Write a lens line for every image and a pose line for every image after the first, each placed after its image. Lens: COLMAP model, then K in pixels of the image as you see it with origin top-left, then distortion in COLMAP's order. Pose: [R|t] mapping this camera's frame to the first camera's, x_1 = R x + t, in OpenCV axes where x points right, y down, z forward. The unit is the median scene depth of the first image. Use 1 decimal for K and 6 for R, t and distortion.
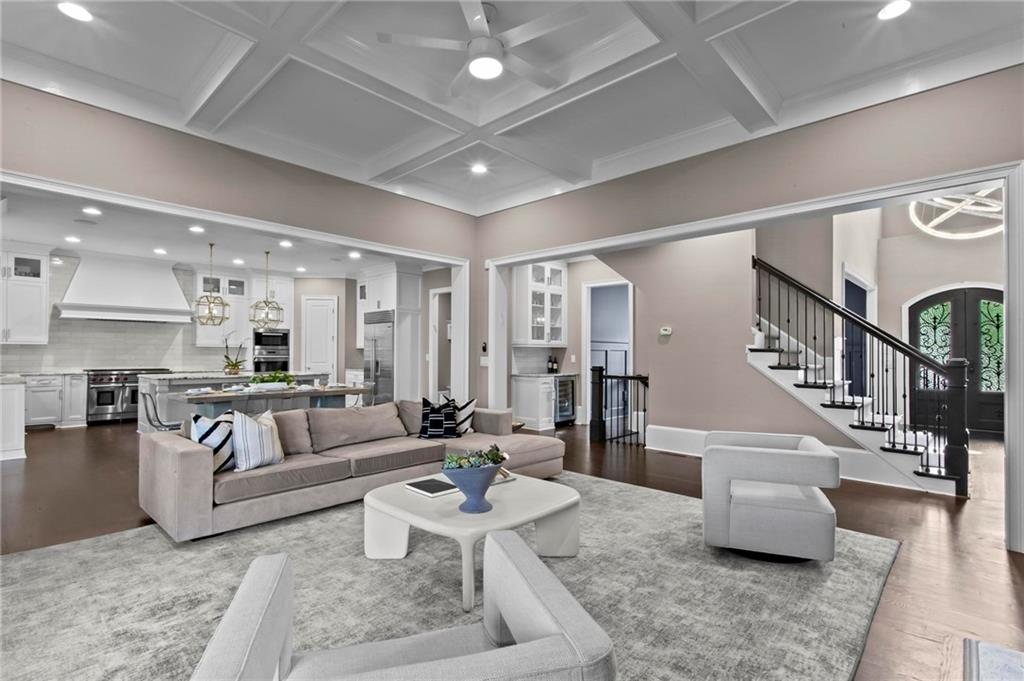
lens RADIAL K [[484.4, 0, 515.9], [0, 484.4, 345.6], [0, 0, 1]] dist [-0.001458, 0.000239]
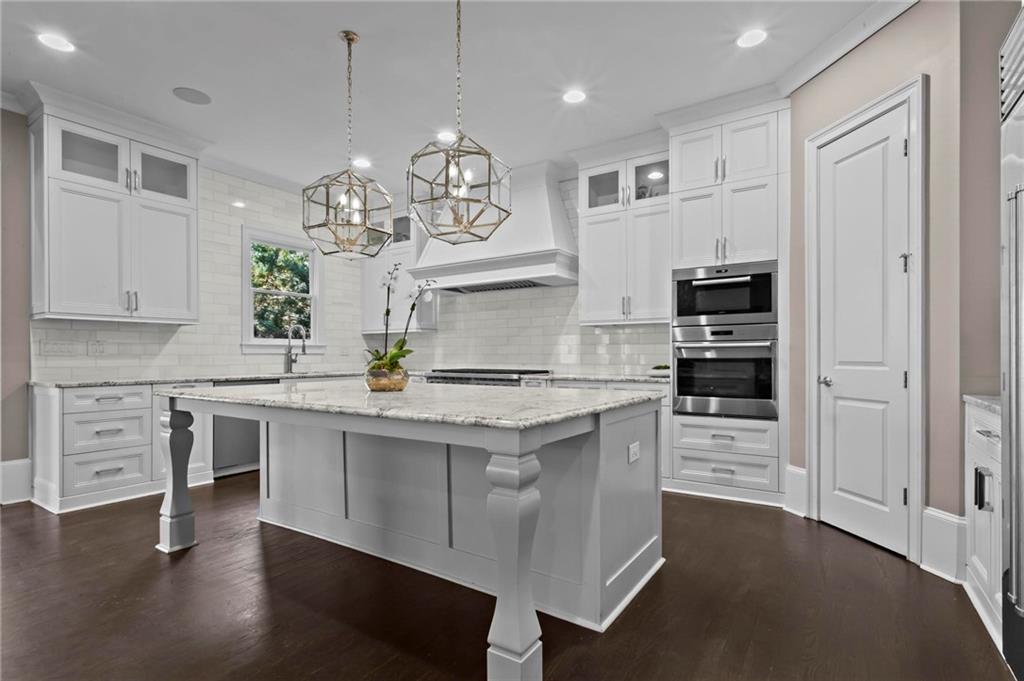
lens RADIAL K [[484.4, 0, 527.2], [0, 484.4, 355.5], [0, 0, 1]] dist [-0.001458, 0.000239]
pose [[0.196681, -0.006952, -0.980443, -0.224199], [0.015342, 0.999874, -0.004013, 0.035388], [0.980348, -0.014253, 0.196763, 0.947459]]
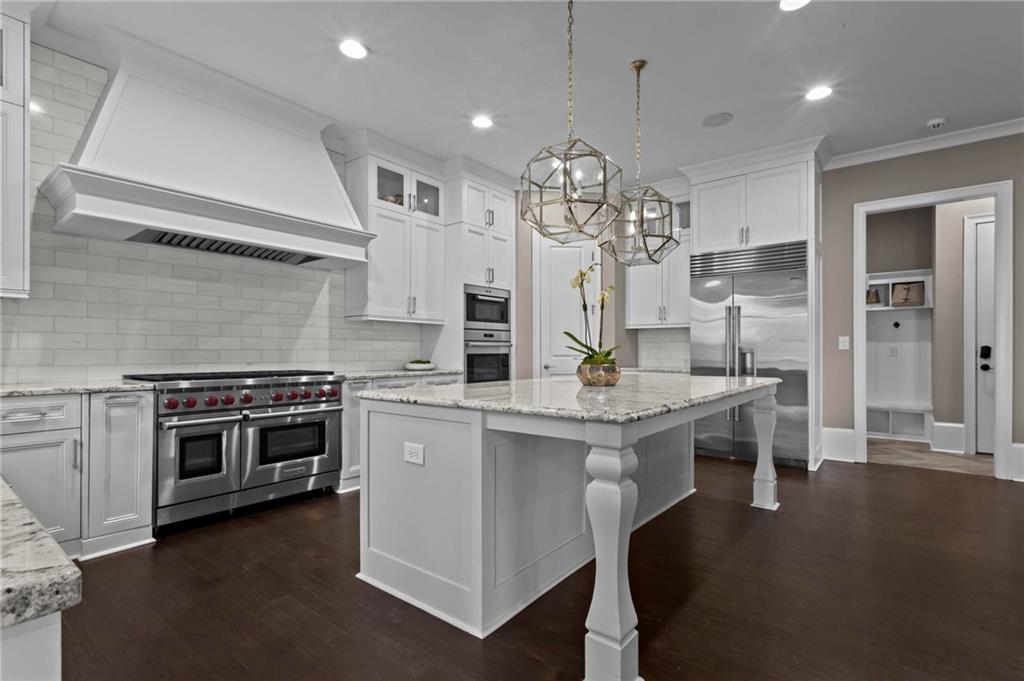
lens RADIAL K [[484.4, 0, 516.2], [0, 484.4, 347.5], [0, 0, 1]] dist [-0.001458, 0.000239]
pose [[0.996468, -0.003334, 0.083904, -0.621001], [0.002503, 0.999947, 0.010005, 0.025662], [-0.083933, -0.009760, 0.996424, 0.602517]]
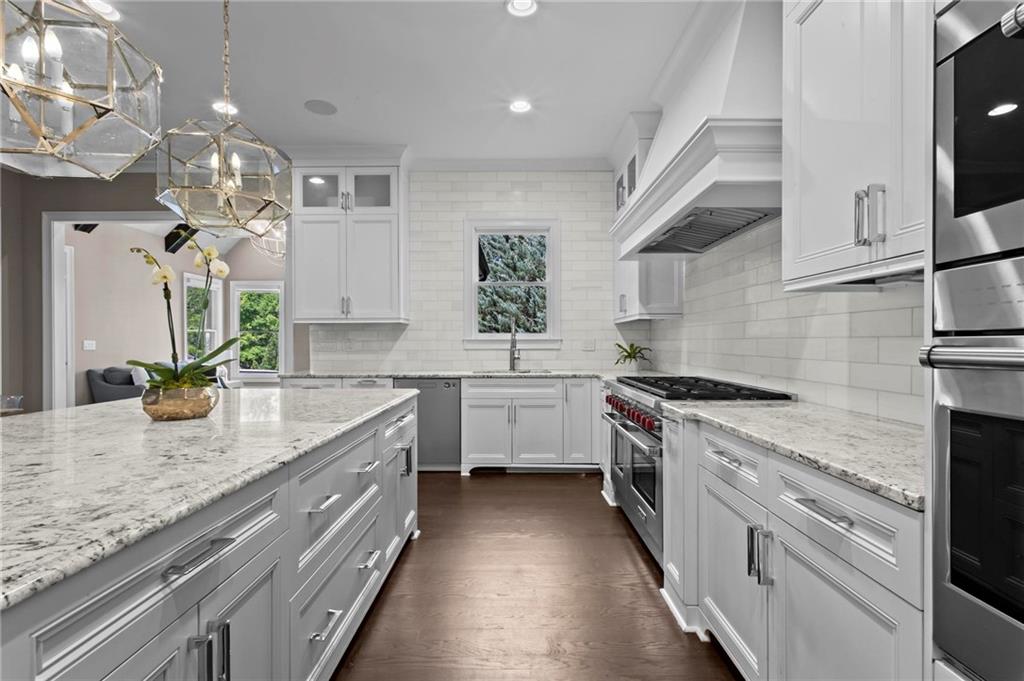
lens RADIAL K [[484.4, 0, 514.8], [0, 484.4, 343.6], [0, 0, 1]] dist [-0.001458, 0.000239]
pose [[-0.720465, -0.003992, -0.693480, -0.501624], [0.004742, 0.999932, -0.010684, 0.025639], [0.693475, -0.010986, -0.720397, 1.177660]]
